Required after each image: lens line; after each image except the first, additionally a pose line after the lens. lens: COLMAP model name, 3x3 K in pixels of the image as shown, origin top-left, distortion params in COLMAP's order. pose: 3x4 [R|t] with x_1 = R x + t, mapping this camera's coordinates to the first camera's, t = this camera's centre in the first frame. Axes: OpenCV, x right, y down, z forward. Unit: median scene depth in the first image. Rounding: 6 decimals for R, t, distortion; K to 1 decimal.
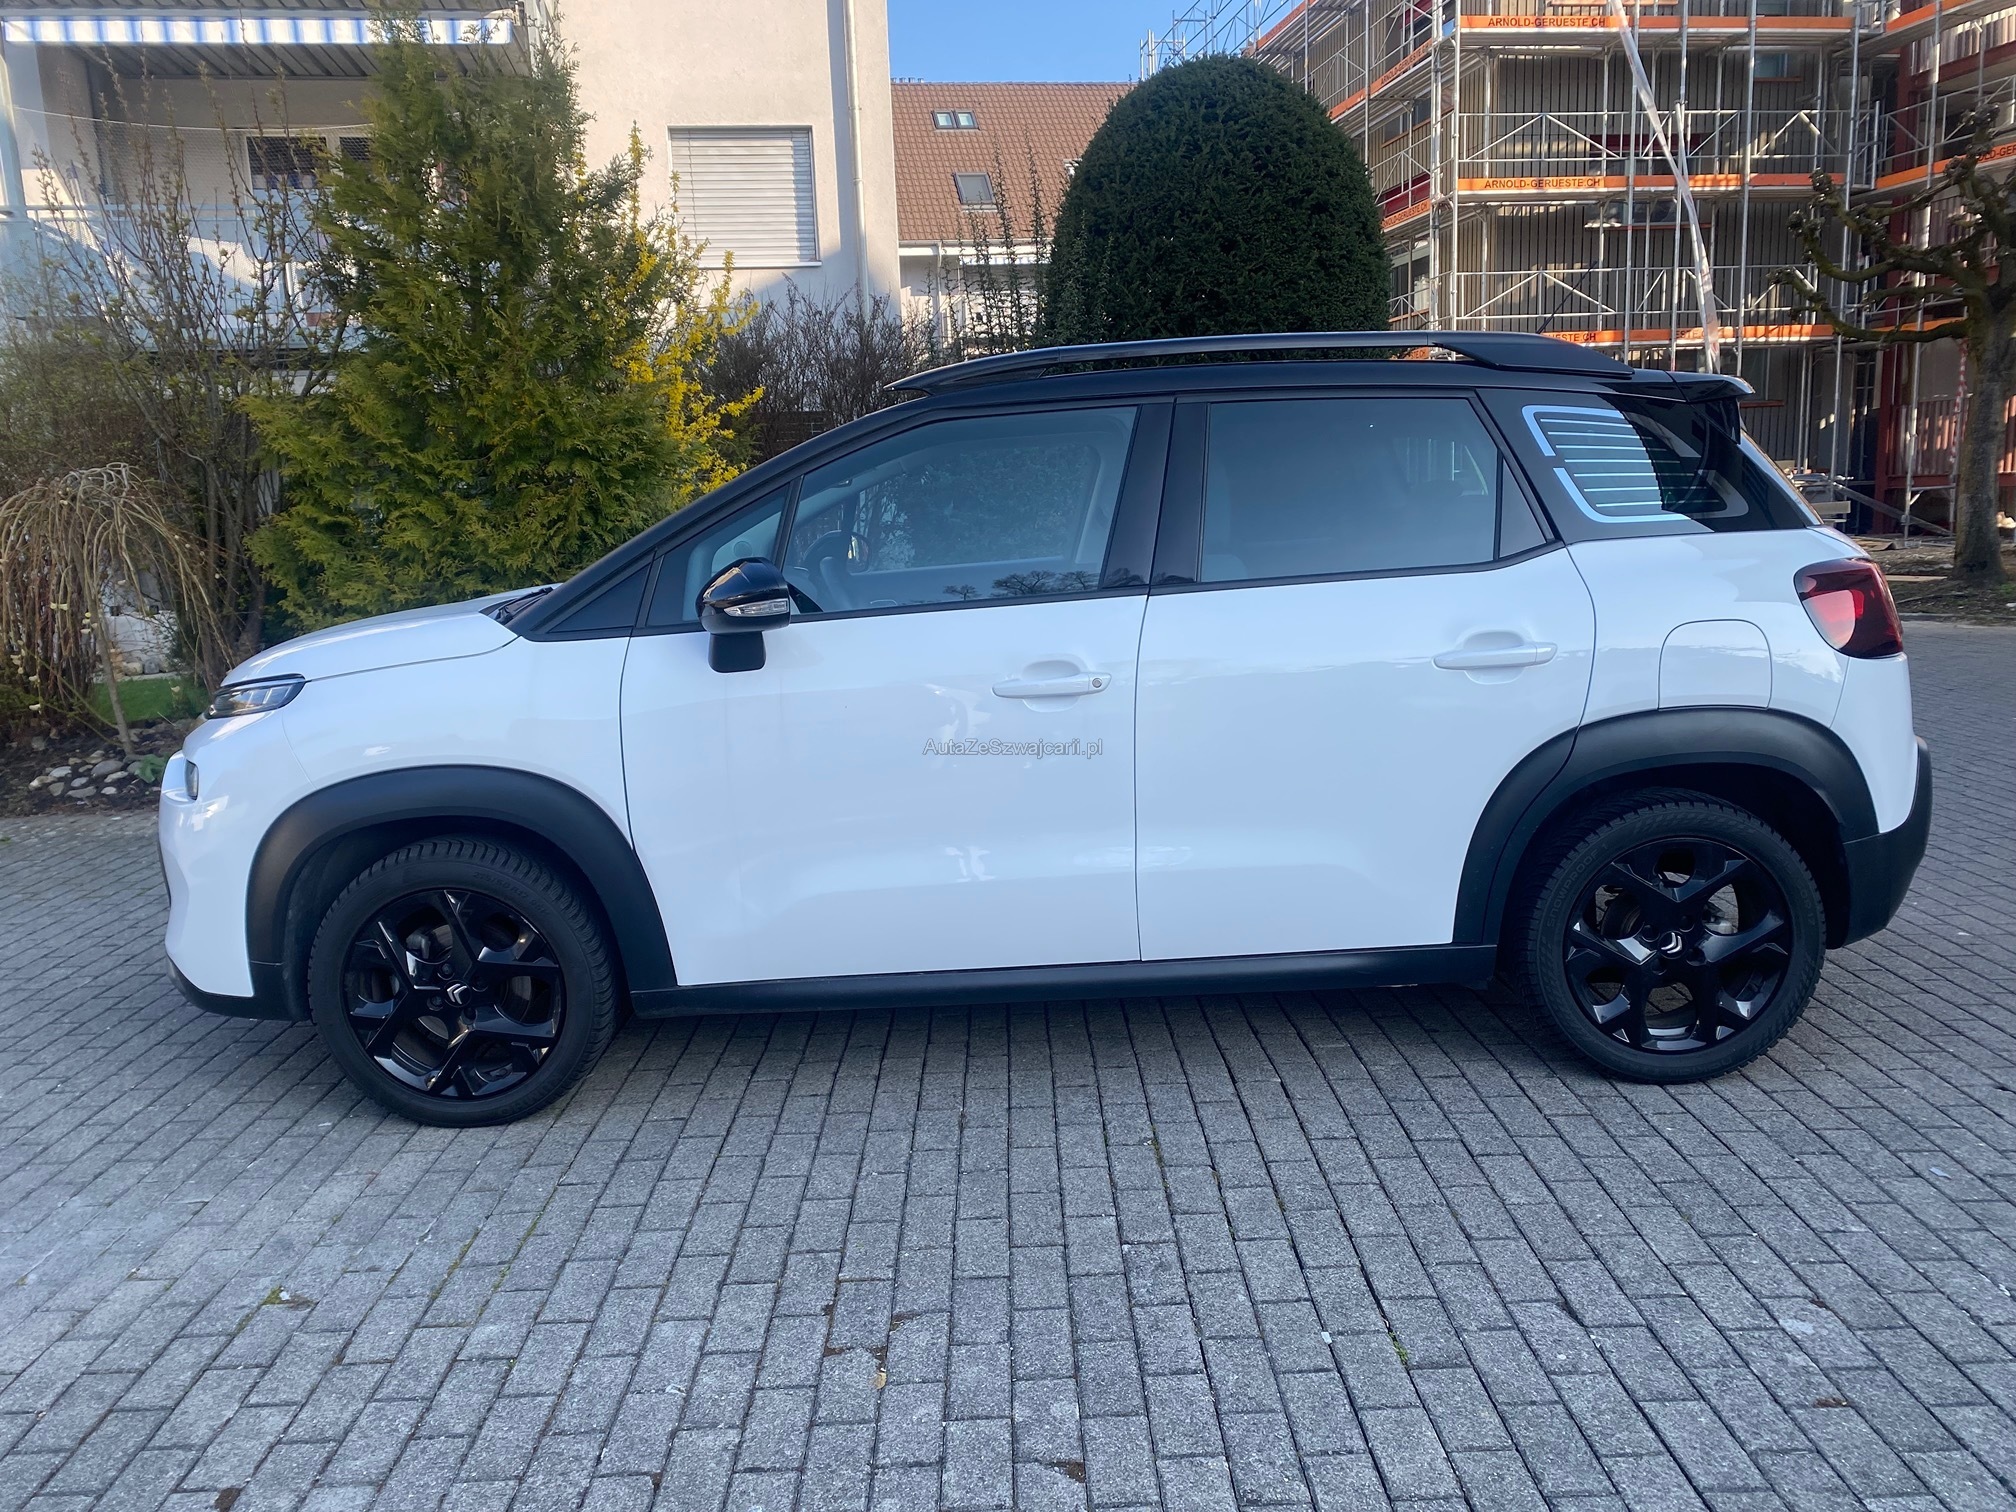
lens RADIAL K [[1531.8, 0, 992.6], [0, 1531.8, 783.0], [0, 0, 1]] dist [0.023101, -0.008642]
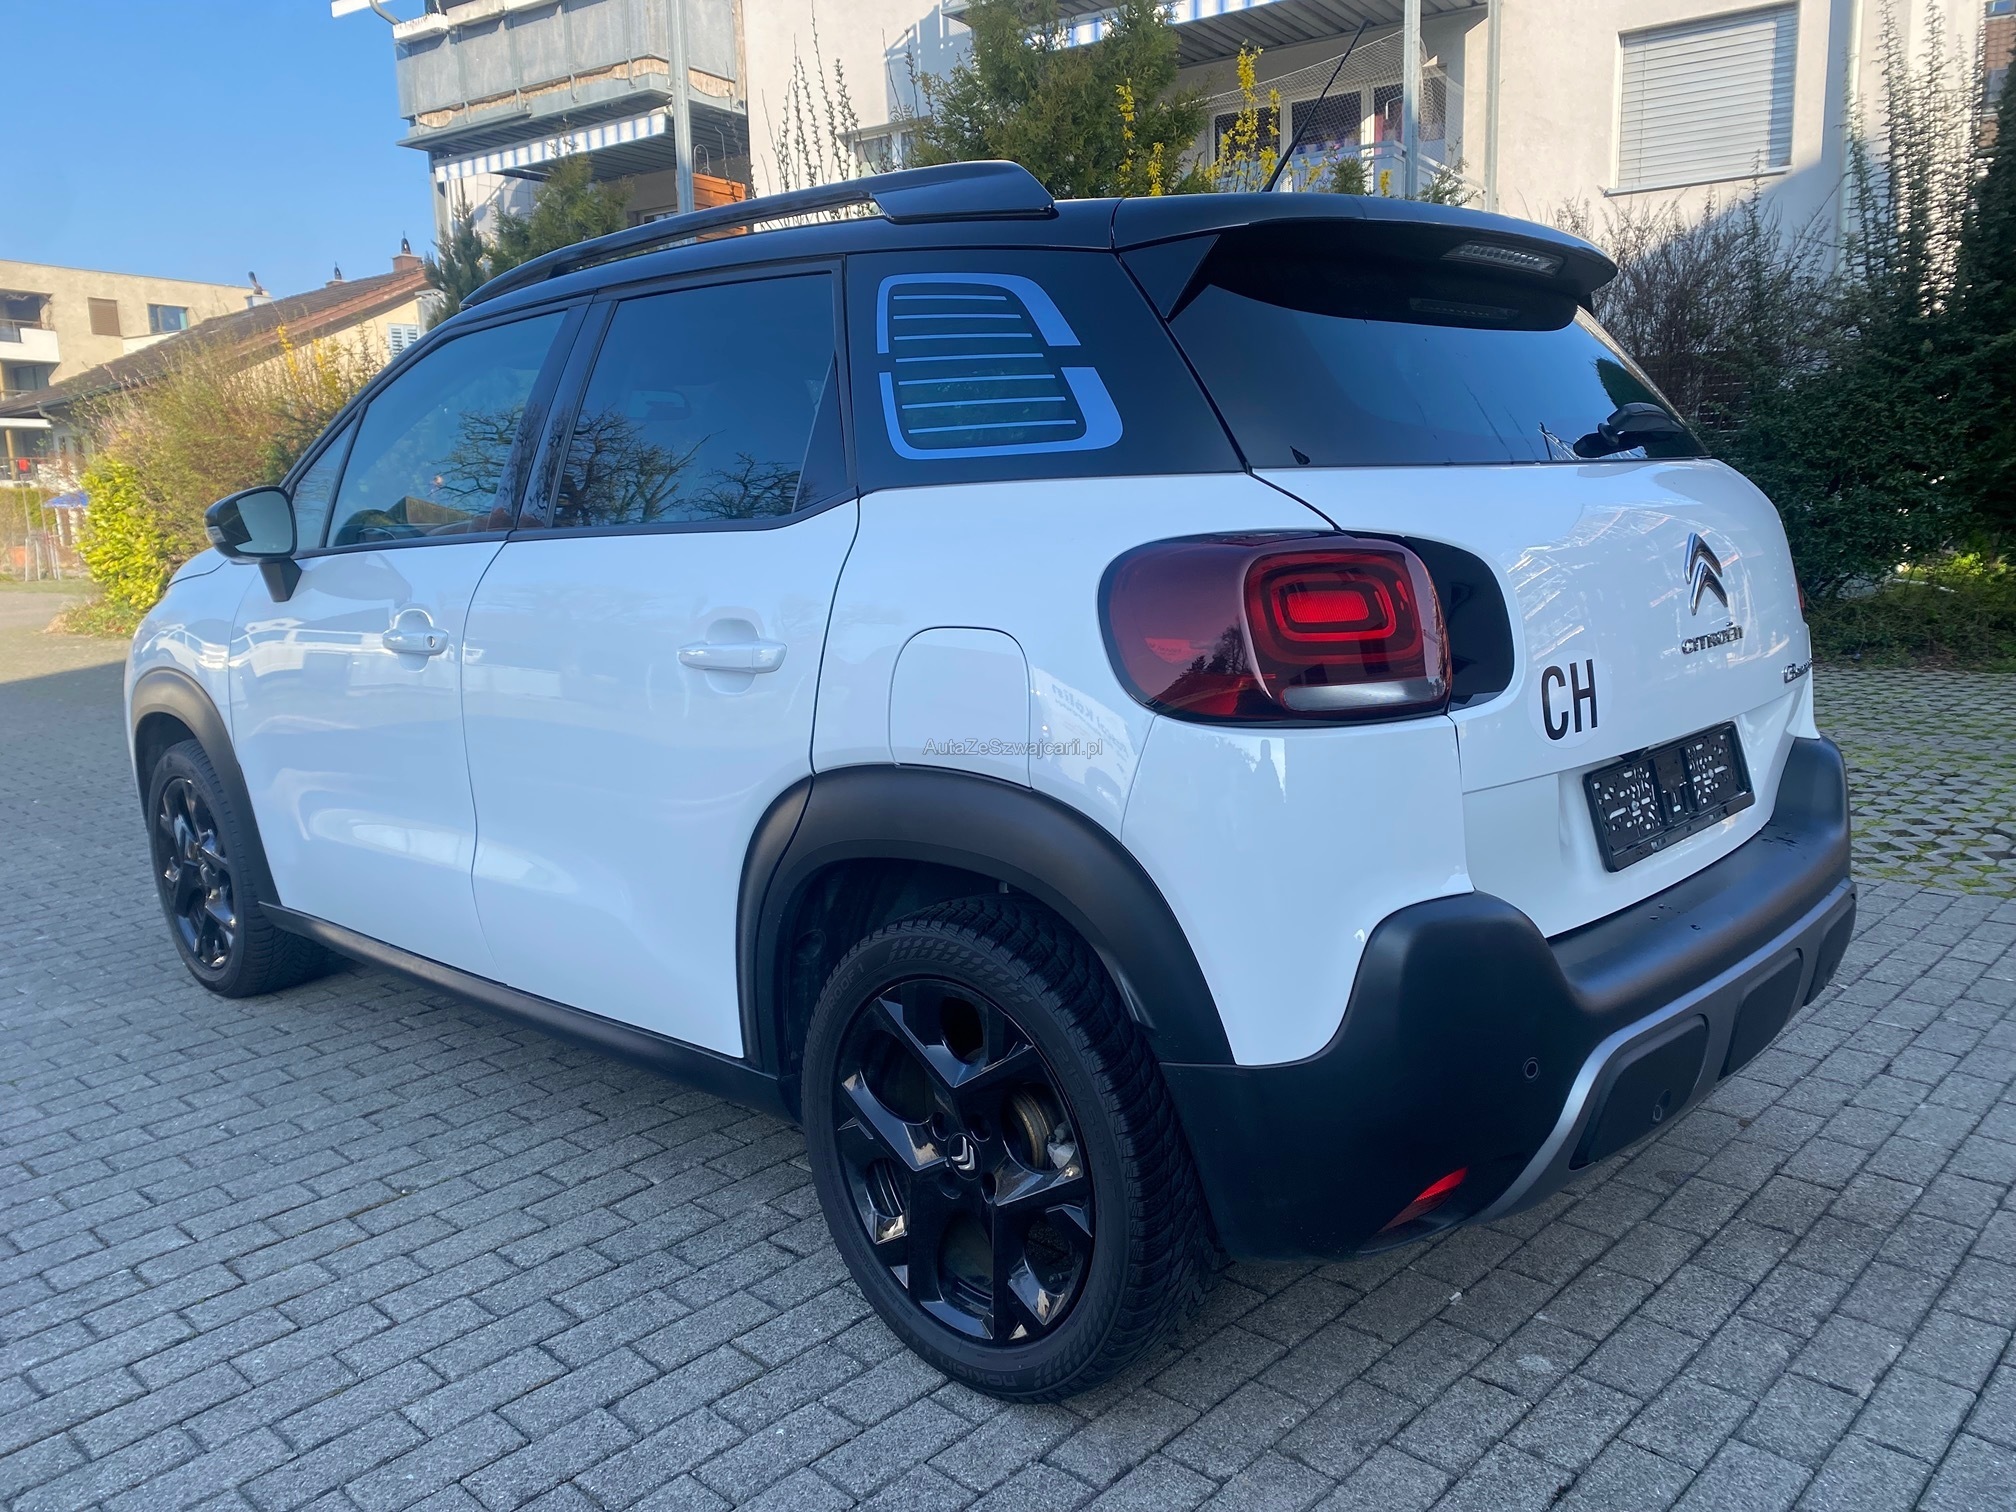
lens RADIAL K [[1555.8, 0, 1008.0], [0, 1555.8, 756.0], [0, 0, 1]] dist [0.014215, -0.005311]
pose [[0.728432, 0.131680, -0.672344, 0.781447], [-0.129492, 0.990129, 0.053625, -0.079475], [0.672769, 0.048001, 0.738294, 0.510568]]
